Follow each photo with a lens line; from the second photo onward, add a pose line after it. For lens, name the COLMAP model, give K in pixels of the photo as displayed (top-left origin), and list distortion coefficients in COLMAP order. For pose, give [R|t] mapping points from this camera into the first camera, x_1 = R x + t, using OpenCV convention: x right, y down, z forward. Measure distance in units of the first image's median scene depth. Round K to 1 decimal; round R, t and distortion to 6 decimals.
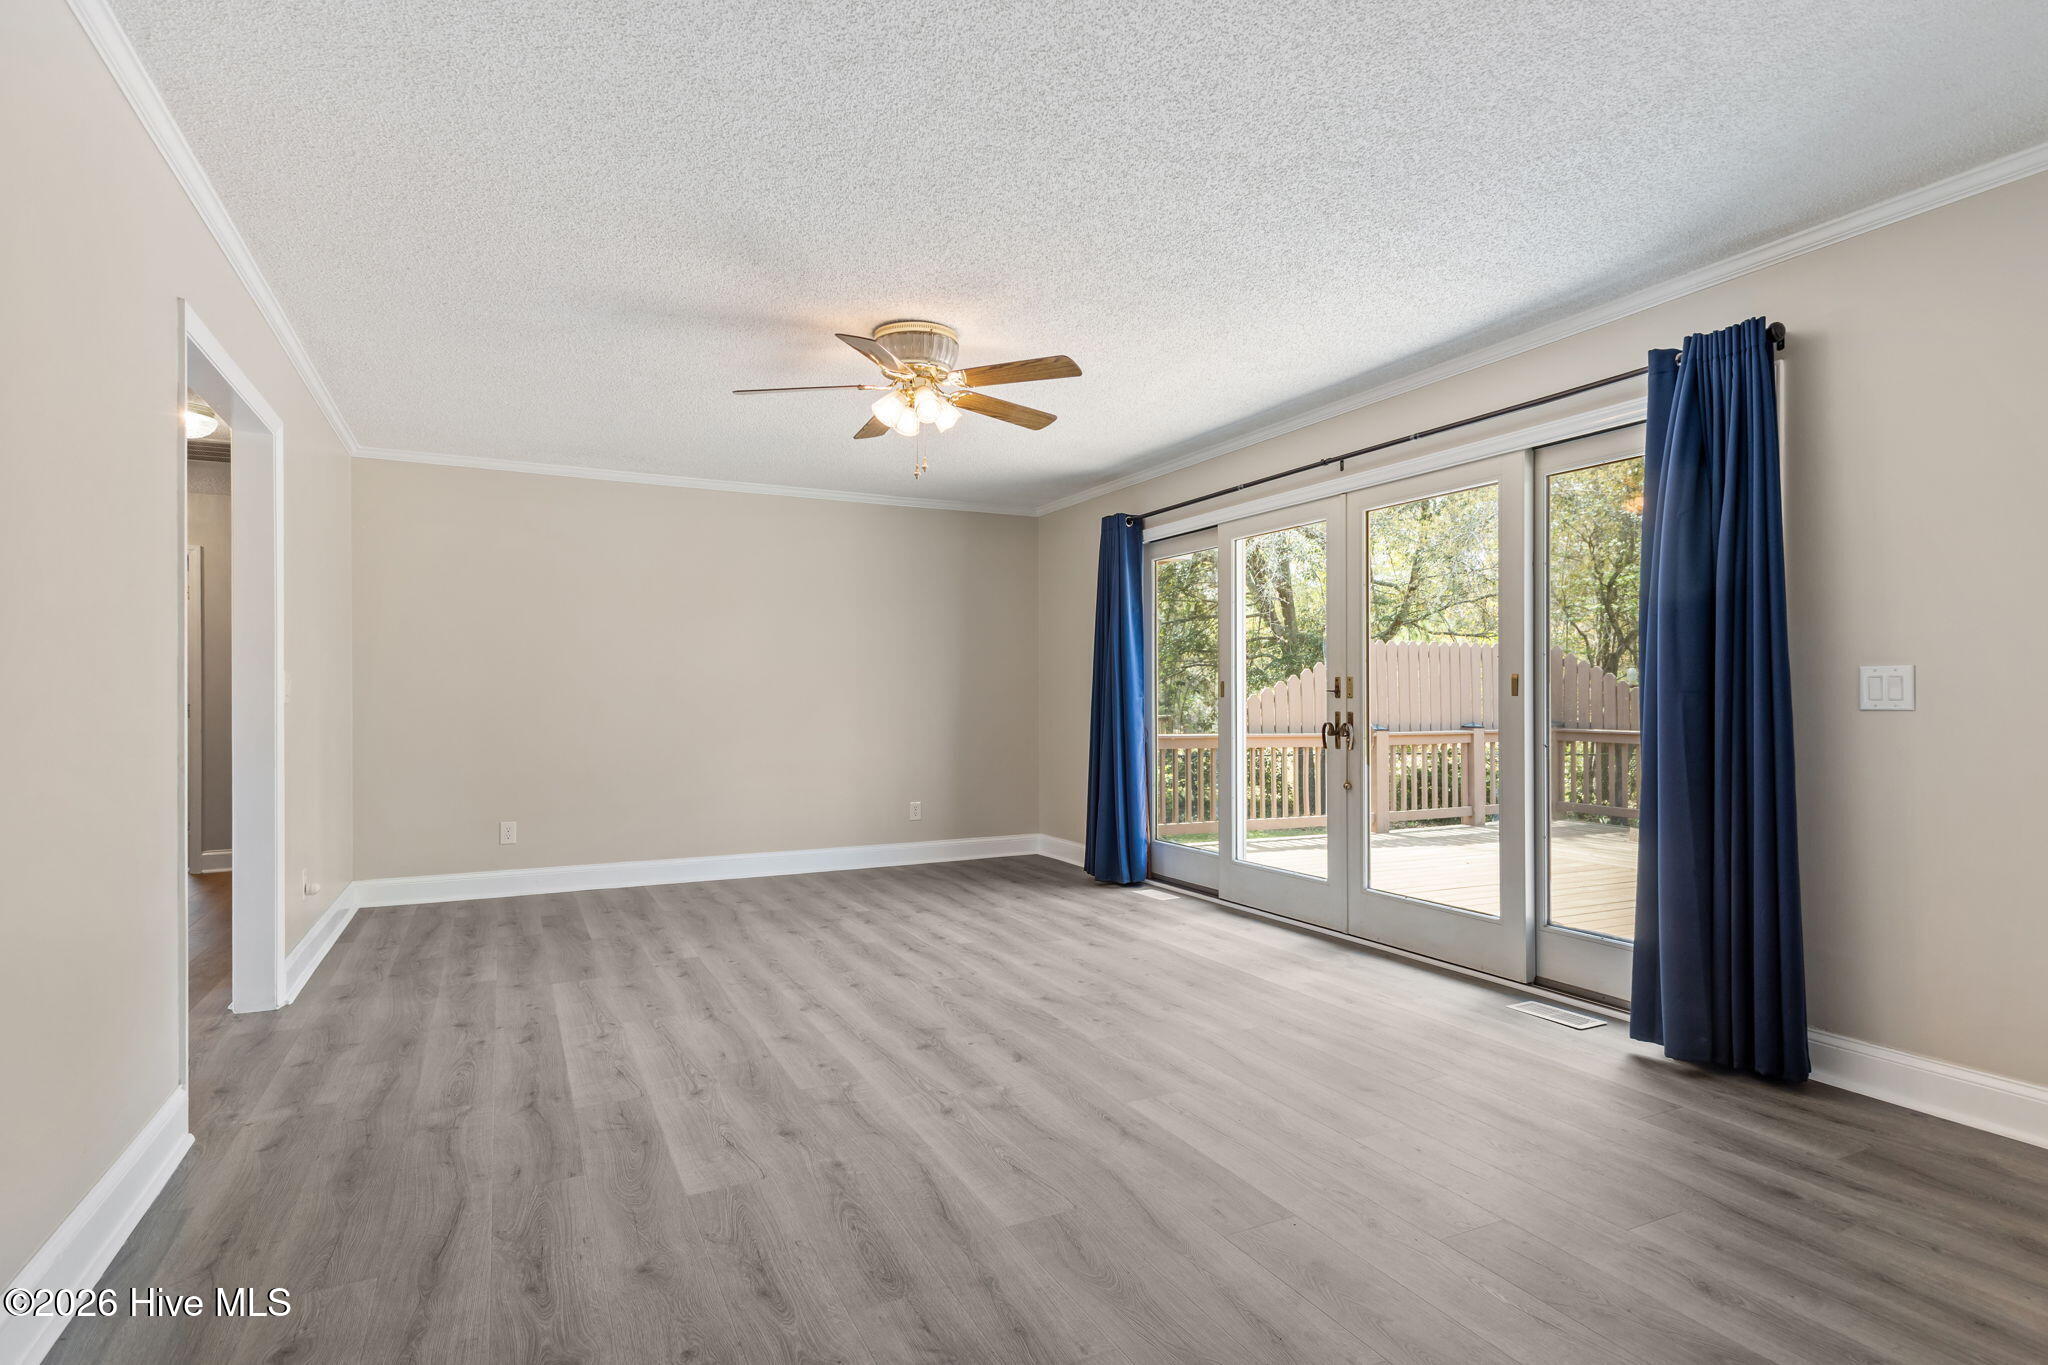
lens RADIAL K [[1013.0, 0, 1026.5], [0, 1013.0, 692.2], [0, 0, 1]] dist [0.016286, 0.000171]
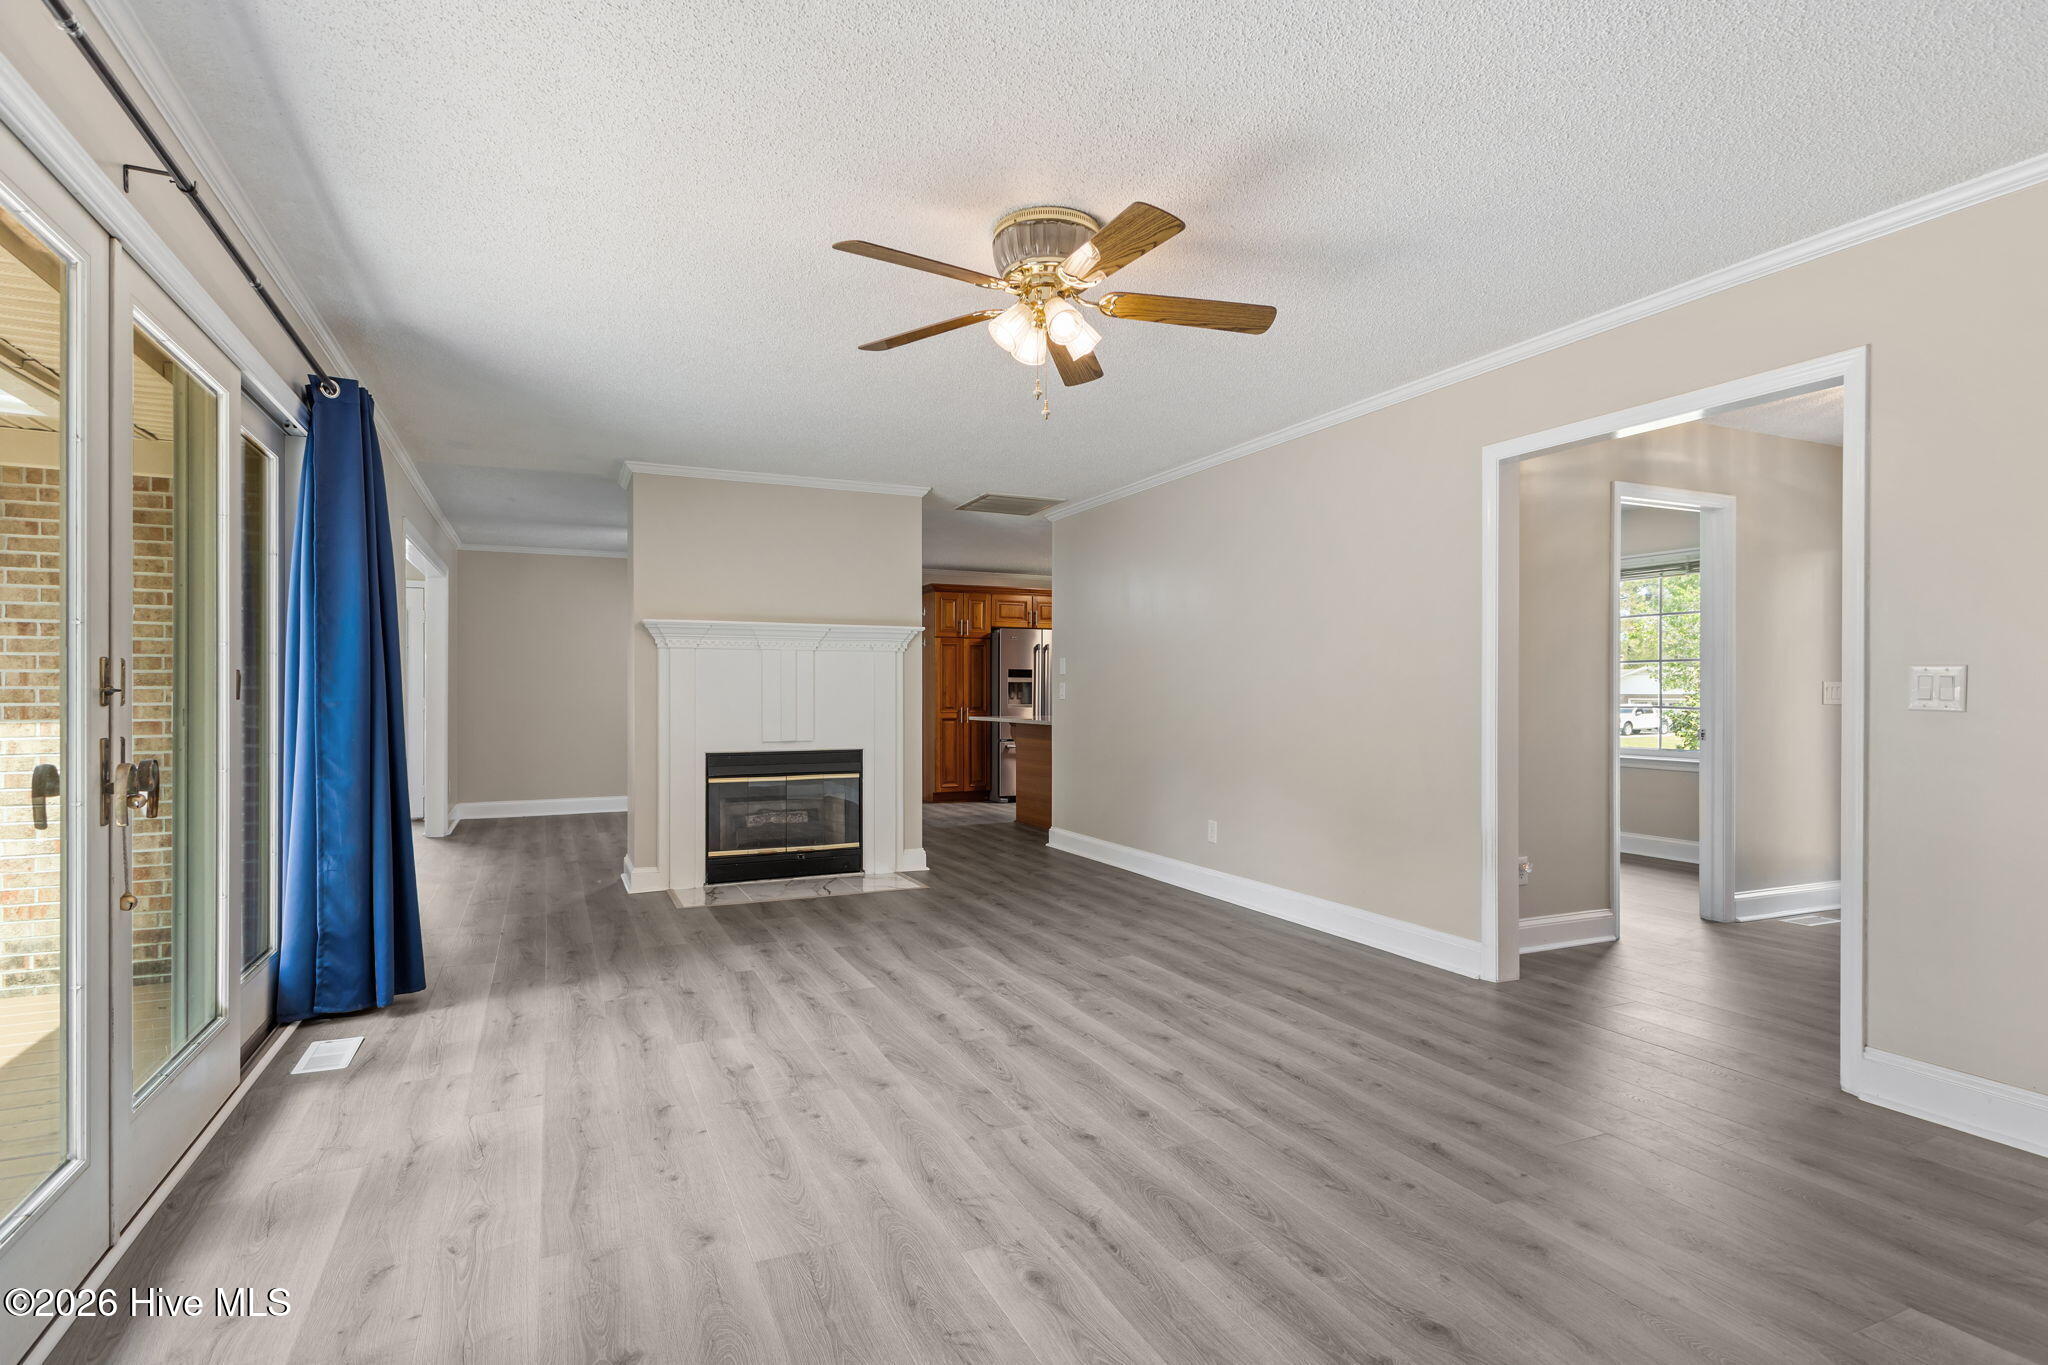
lens RADIAL K [[1013.0, 0, 1021.5], [0, 1013.0, 690.6], [0, 0, 1]] dist [0.016286, 0.000171]
pose [[-0.999283, -0.000098, 0.037865, -0.133569], [-0.000372, 0.999974, -0.007233, 0.003352], [-0.037864, -0.007242, -0.999257, 2.022599]]
